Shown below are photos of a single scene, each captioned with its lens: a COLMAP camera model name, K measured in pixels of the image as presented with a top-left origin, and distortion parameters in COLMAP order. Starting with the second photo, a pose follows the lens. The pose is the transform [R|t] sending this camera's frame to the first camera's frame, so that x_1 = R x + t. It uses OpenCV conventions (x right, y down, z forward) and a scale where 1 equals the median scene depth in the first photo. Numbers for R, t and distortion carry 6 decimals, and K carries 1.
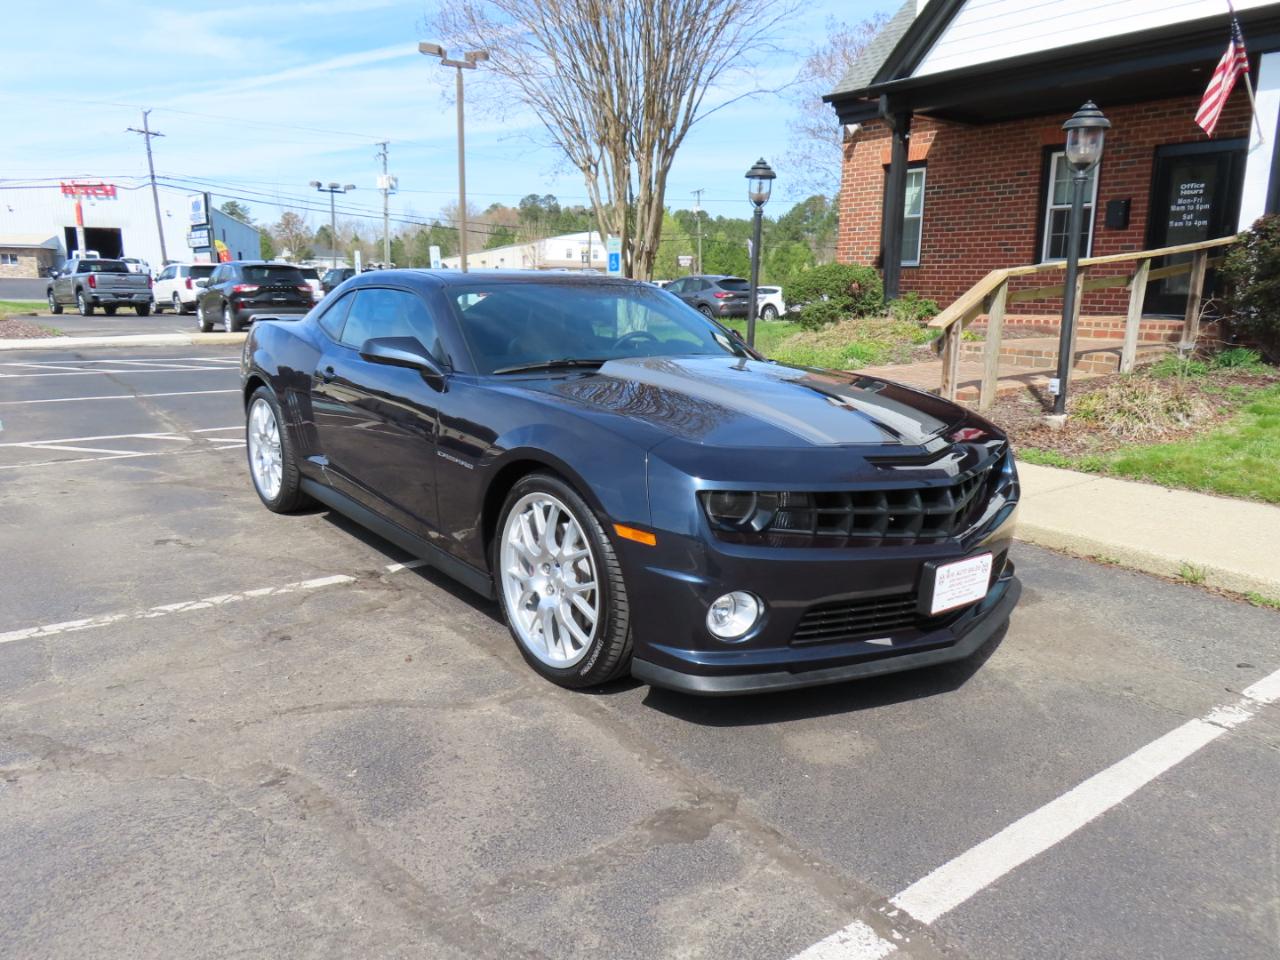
lens RADIAL K [[917.3, 0, 644.4], [0, 917.3, 478.6], [0, 0, 1]] dist [-0.014898, 0.012155]
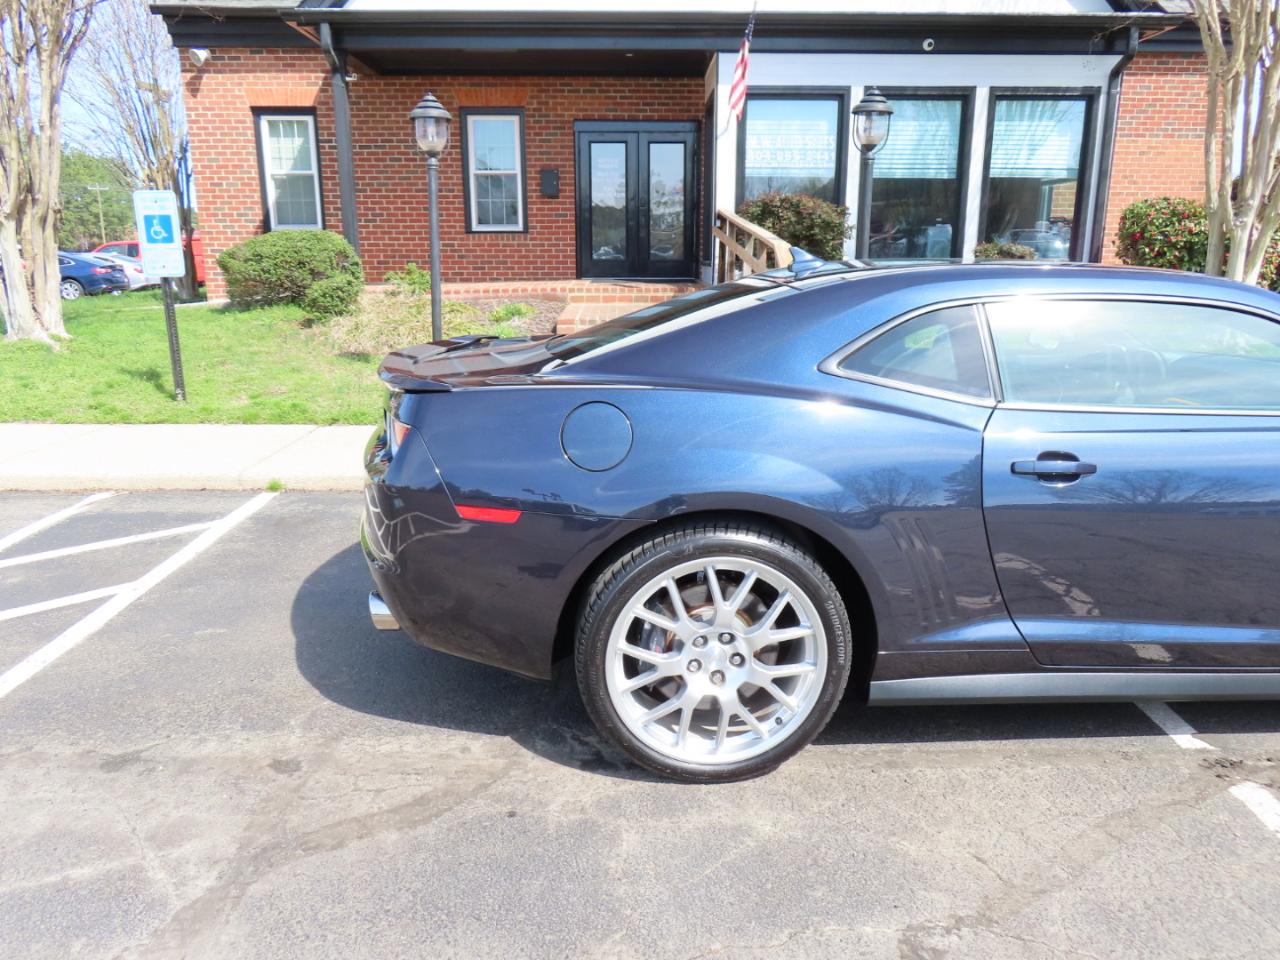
lens RADIAL K [[917.3, 0, 643.4], [0, 917.3, 481.0], [0, 0, 1]] dist [-0.014898, 0.012155]
pose [[0.574662, -0.211733, 0.790527, -0.305580], [0.176025, 0.975323, 0.133269, -0.073741], [-0.799236, 0.062568, 0.597751, 0.294506]]
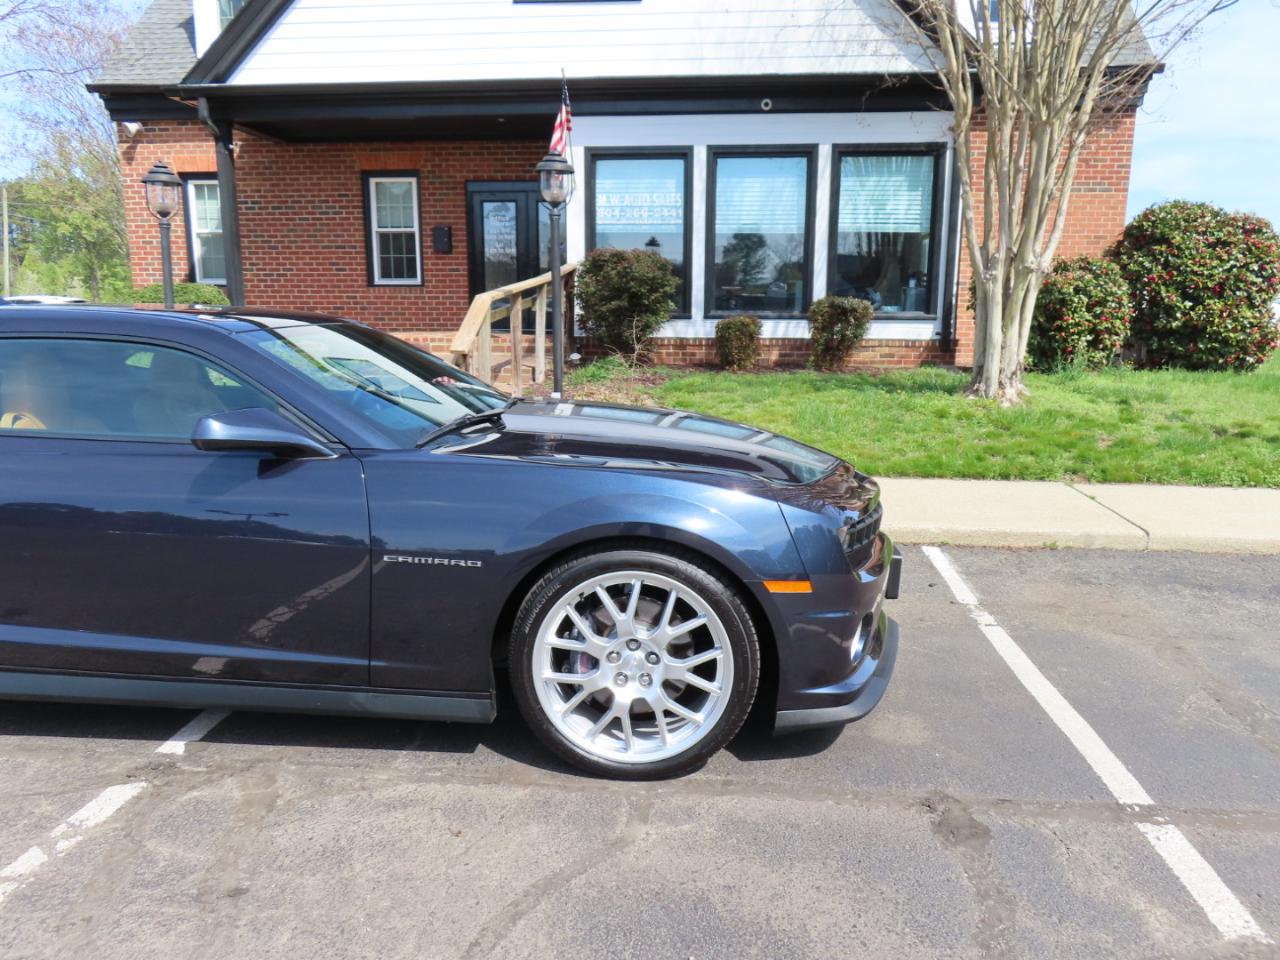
lens RADIAL K [[917.3, 0, 645.0], [0, 917.3, 482.4], [0, 0, 1]] dist [-0.014898, 0.012155]
pose [[0.666672, -0.150718, 0.729954, -0.161998], [0.157863, 0.985676, 0.059342, -0.026245], [-0.728442, 0.075671, 0.680916, 0.086857]]
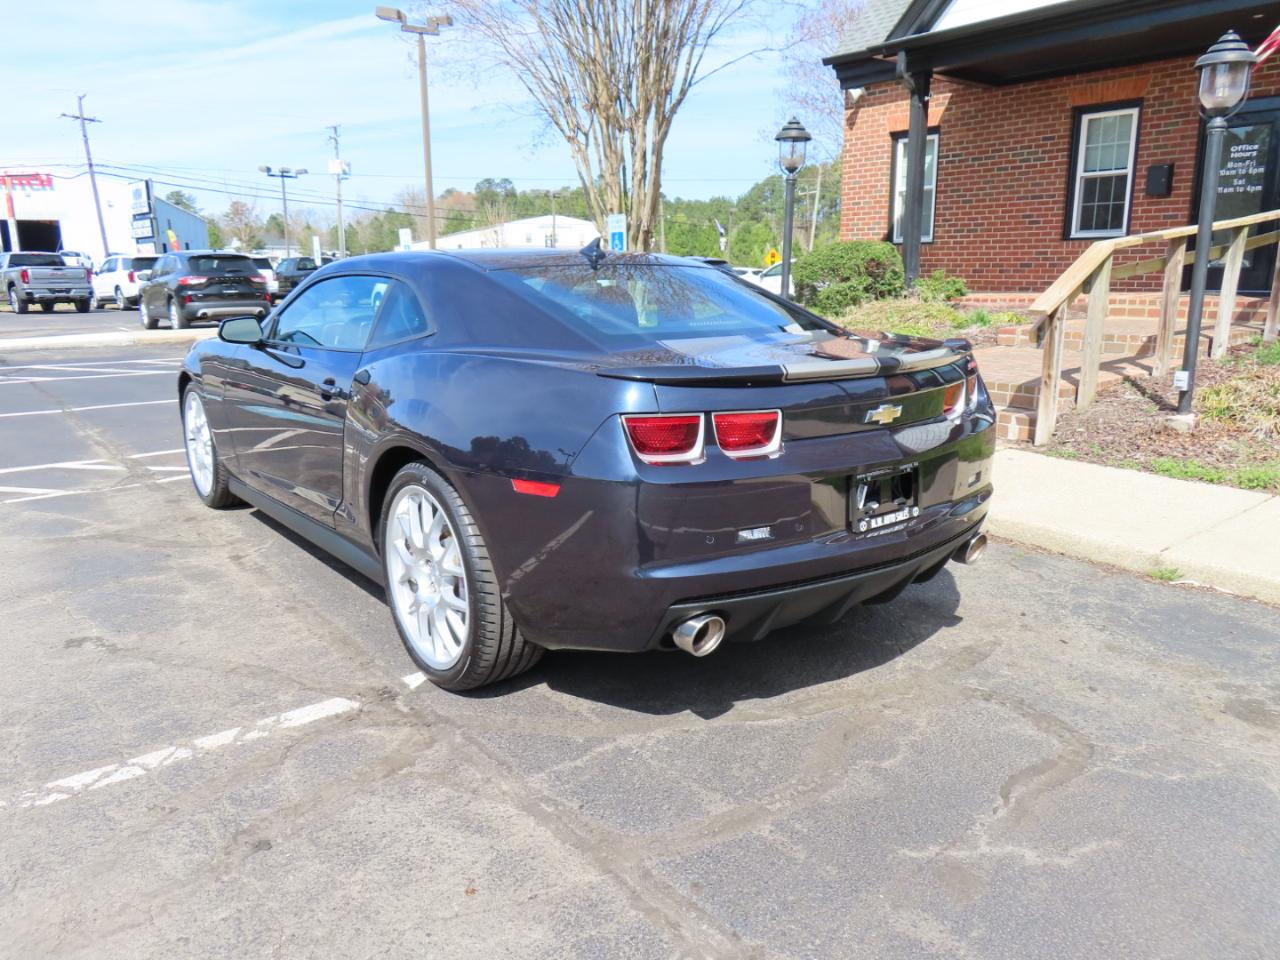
lens RADIAL K [[917.3, 0, 642.9], [0, 917.3, 480.8], [0, 0, 1]] dist [-0.014898, 0.012155]
pose [[0.998899, -0.027837, 0.037766, -0.038968], [0.027101, 0.999435, 0.019860, -0.020382], [-0.038298, -0.018815, 0.999089, 0.096959]]
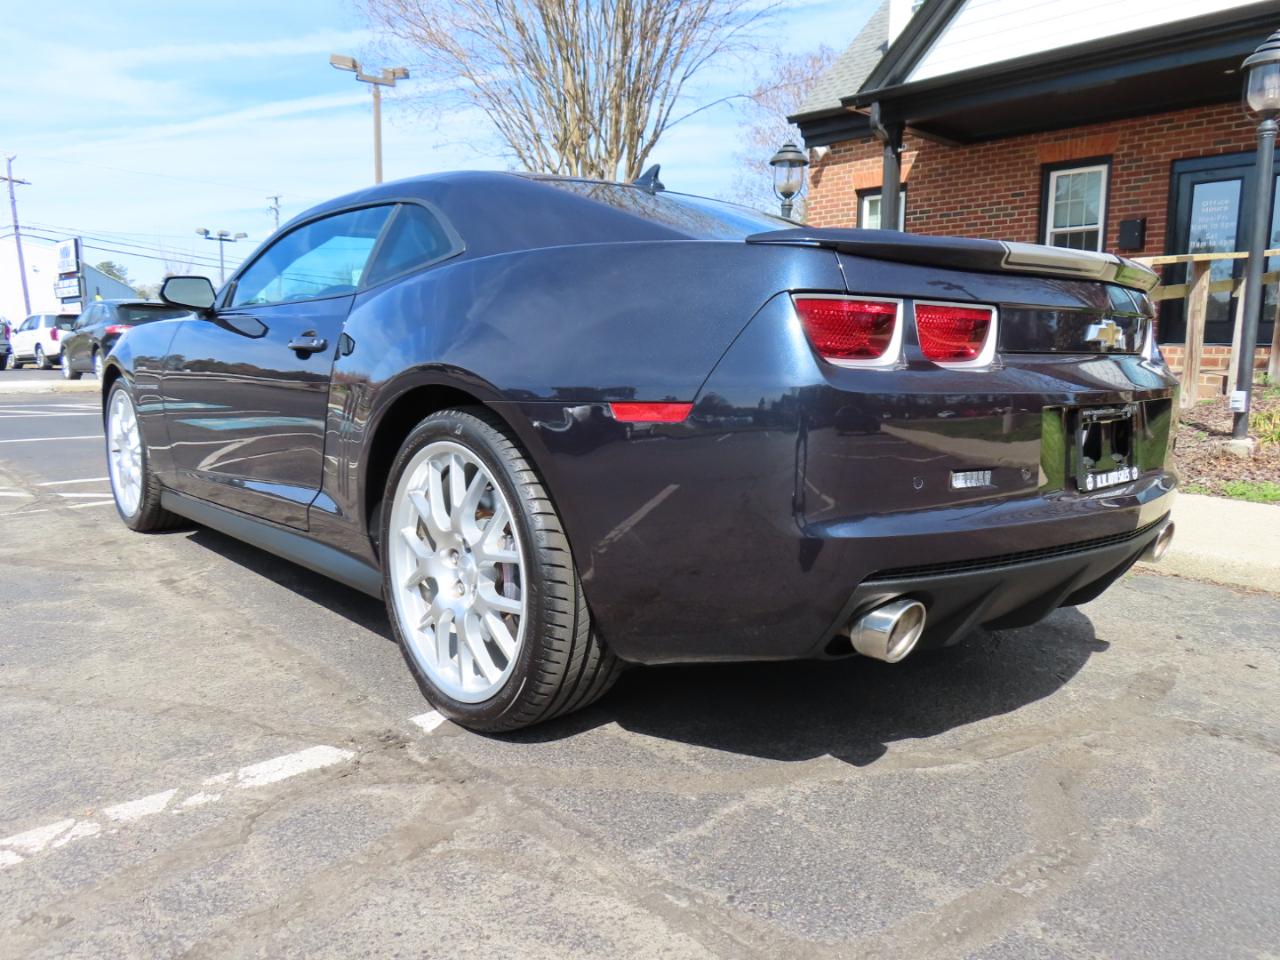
lens RADIAL K [[917.3, 0, 643.3], [0, 917.3, 479.7], [0, 0, 1]] dist [-0.014898, 0.012155]
pose [[0.993845, -0.018318, 0.109253, -0.067207], [0.025464, 0.997601, -0.064373, 0.000588], [-0.107812, 0.066759, 0.991927, 0.156910]]
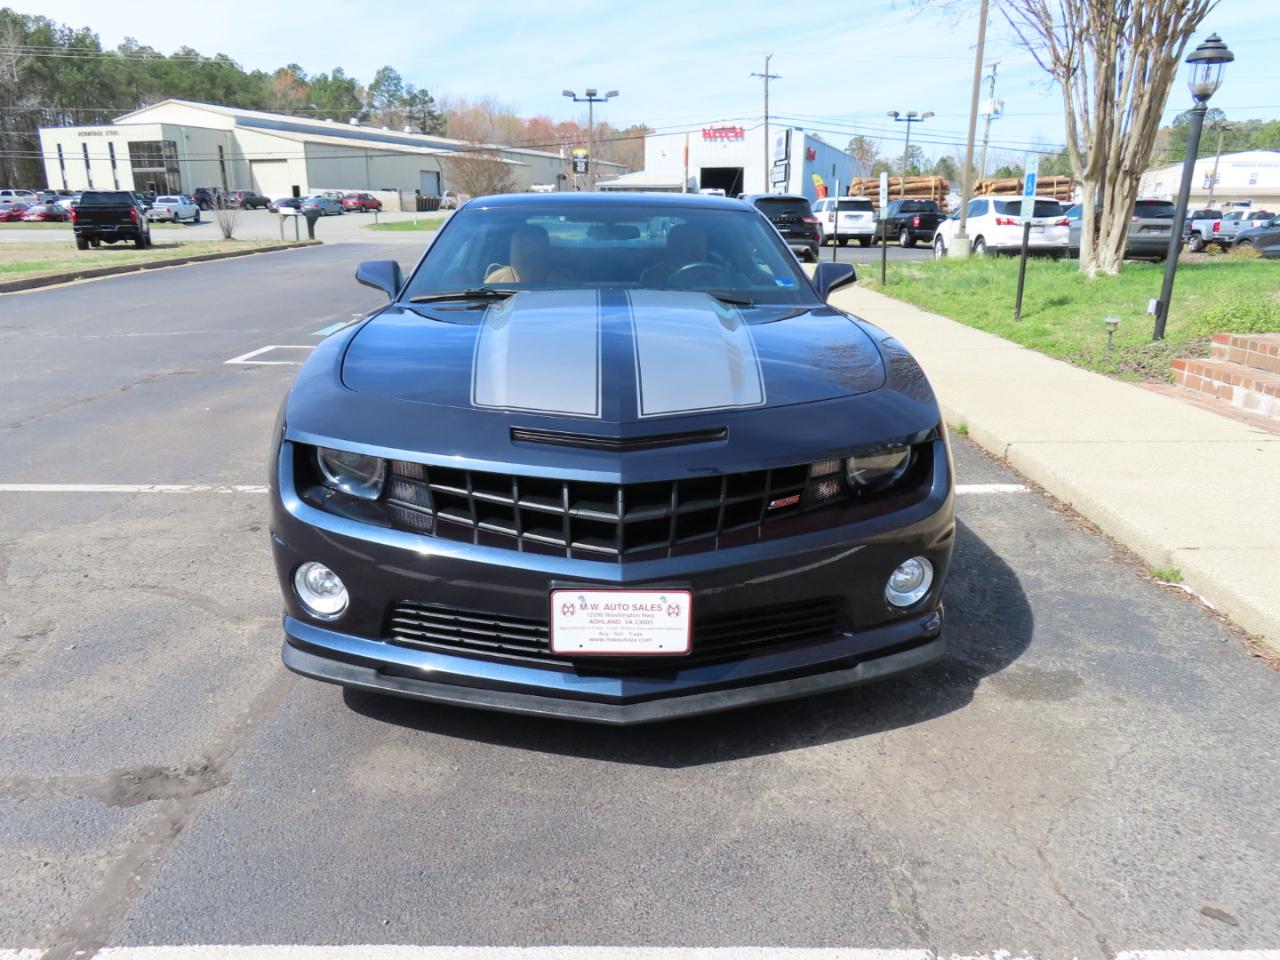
lens RADIAL K [[917.3, 0, 643.9], [0, 917.3, 480.2], [0, 0, 1]] dist [-0.014898, 0.012155]
pose [[0.805169, 0.156422, -0.572045, 0.162855], [-0.115791, 0.987489, 0.107043, -0.015922], [0.581632, -0.019950, 0.813208, 0.094117]]
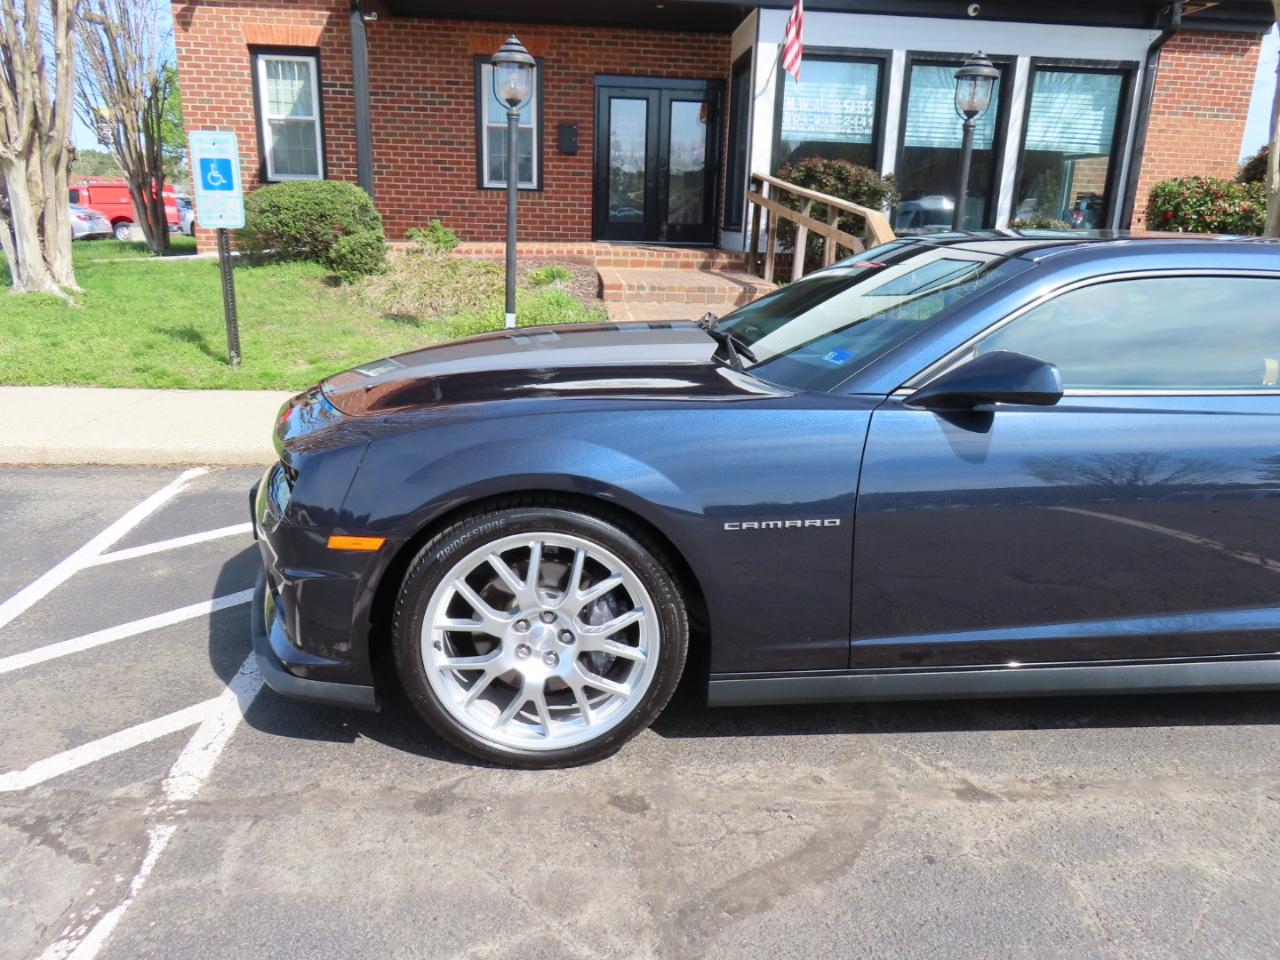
lens RADIAL K [[917.3, 0, 645.6], [0, 917.3, 482.0], [0, 0, 1]] dist [-0.014898, 0.012155]
pose [[0.520109, -0.236783, 0.820622, -0.332130], [0.153635, 0.971068, 0.182819, -0.090570], [-0.840168, 0.030990, 0.541440, 0.378584]]
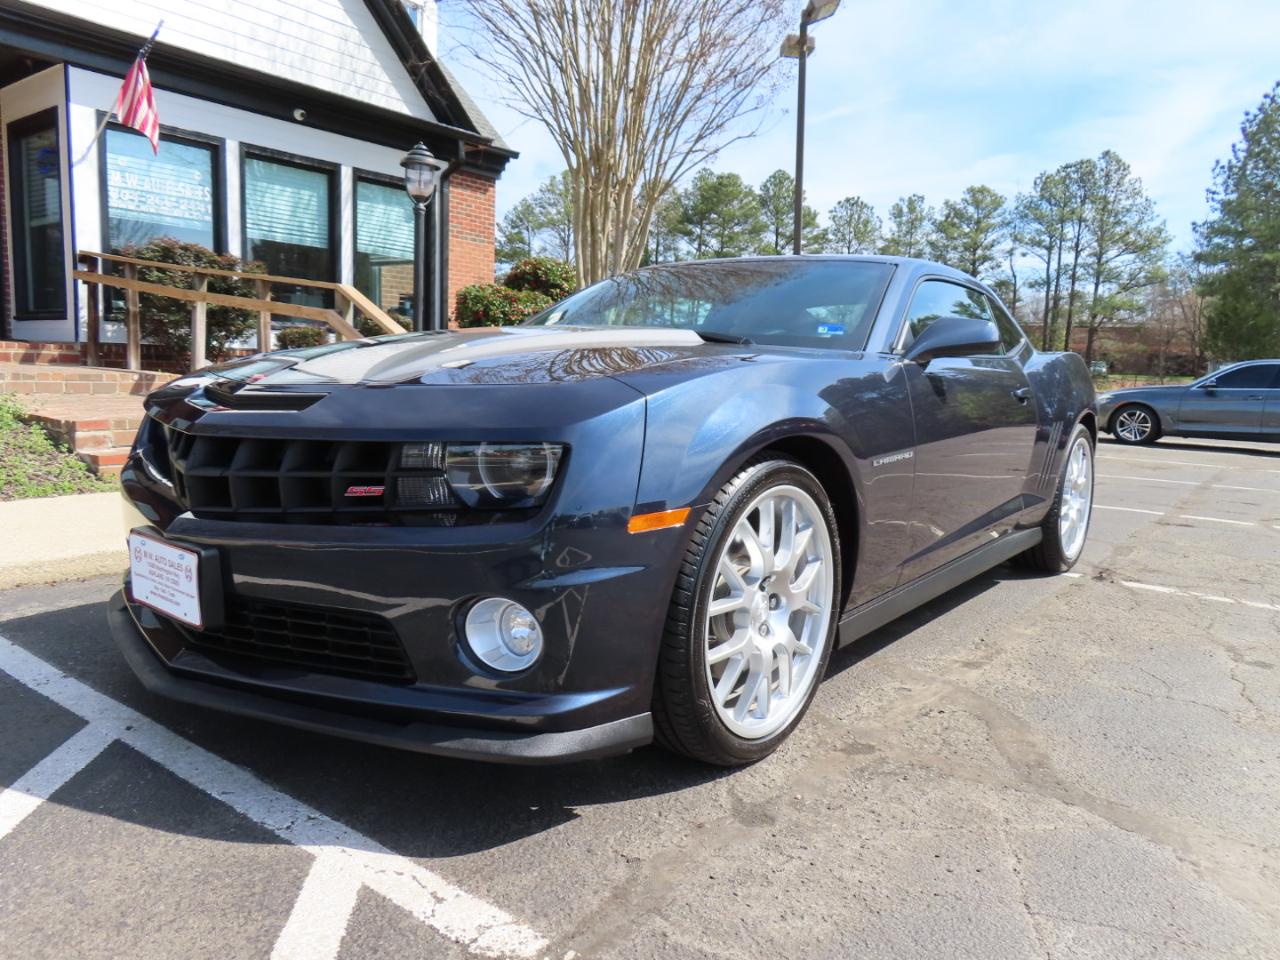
lens RADIAL K [[917.3, 0, 642.5], [0, 917.3, 483.0], [0, 0, 1]] dist [-0.014898, 0.012155]
pose [[-0.282405, -0.143743, 0.948465, -0.351645], [0.161265, 0.967525, 0.194649, -0.089664], [-0.945643, 0.207924, -0.250054, 0.544473]]
